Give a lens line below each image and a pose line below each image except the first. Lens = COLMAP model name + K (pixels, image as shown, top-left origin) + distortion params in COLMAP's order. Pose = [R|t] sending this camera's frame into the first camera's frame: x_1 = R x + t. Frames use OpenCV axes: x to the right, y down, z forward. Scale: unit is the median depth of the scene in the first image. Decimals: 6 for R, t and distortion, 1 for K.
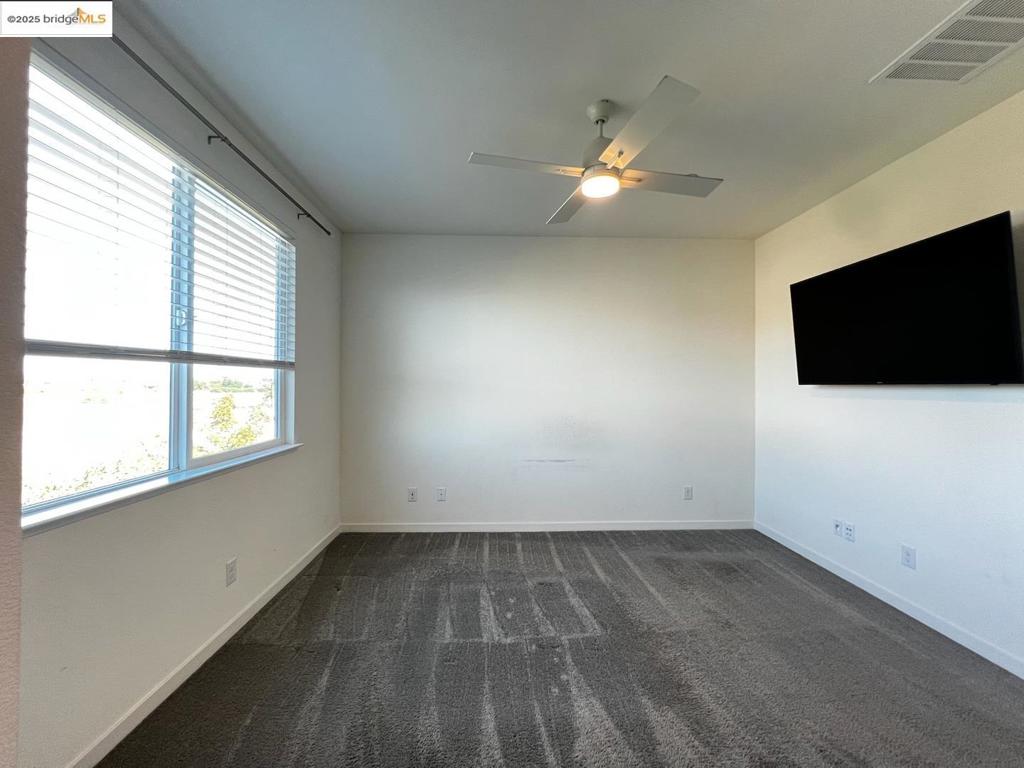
lens RADIAL K [[409.7, 0, 509.6], [0, 409.7, 383.7], [0, 0, 1]] dist [-0.002738, 0.002077]
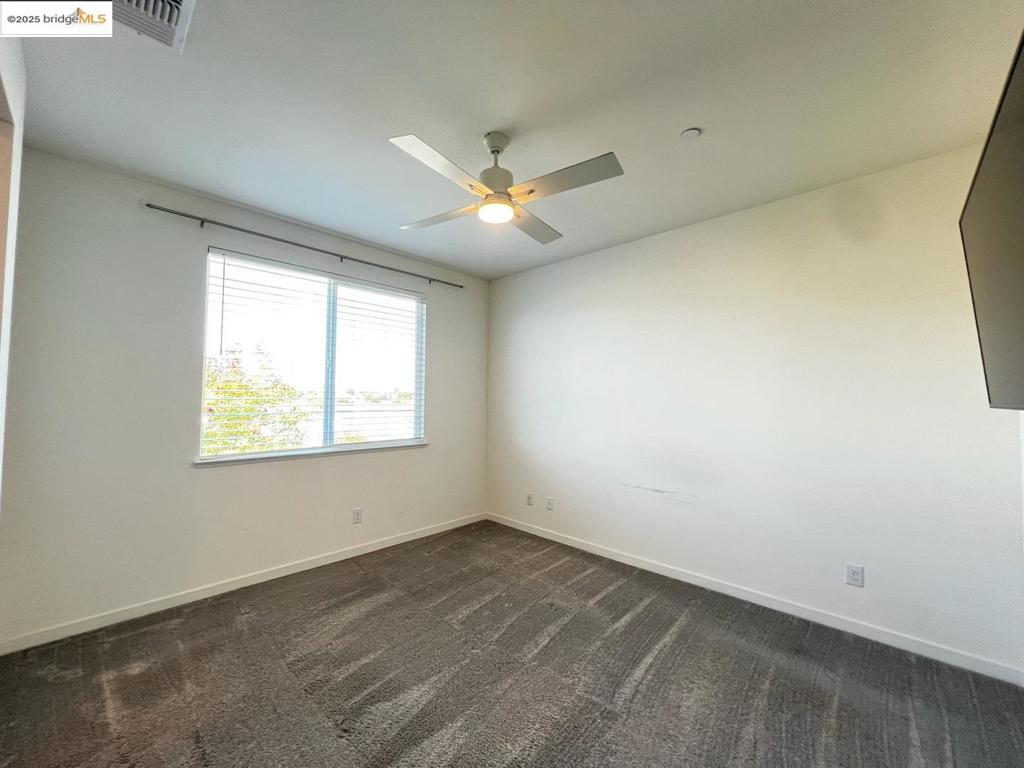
lens RADIAL K [[409.7, 0, 509.6], [0, 409.7, 383.7], [0, 0, 1]] dist [-0.002738, 0.002077]
pose [[0.695983, -0.021253, -0.717744, 0.634668], [-0.005434, 0.999377, -0.034862, -0.006711], [0.718038, 0.028164, 0.695434, 0.200567]]
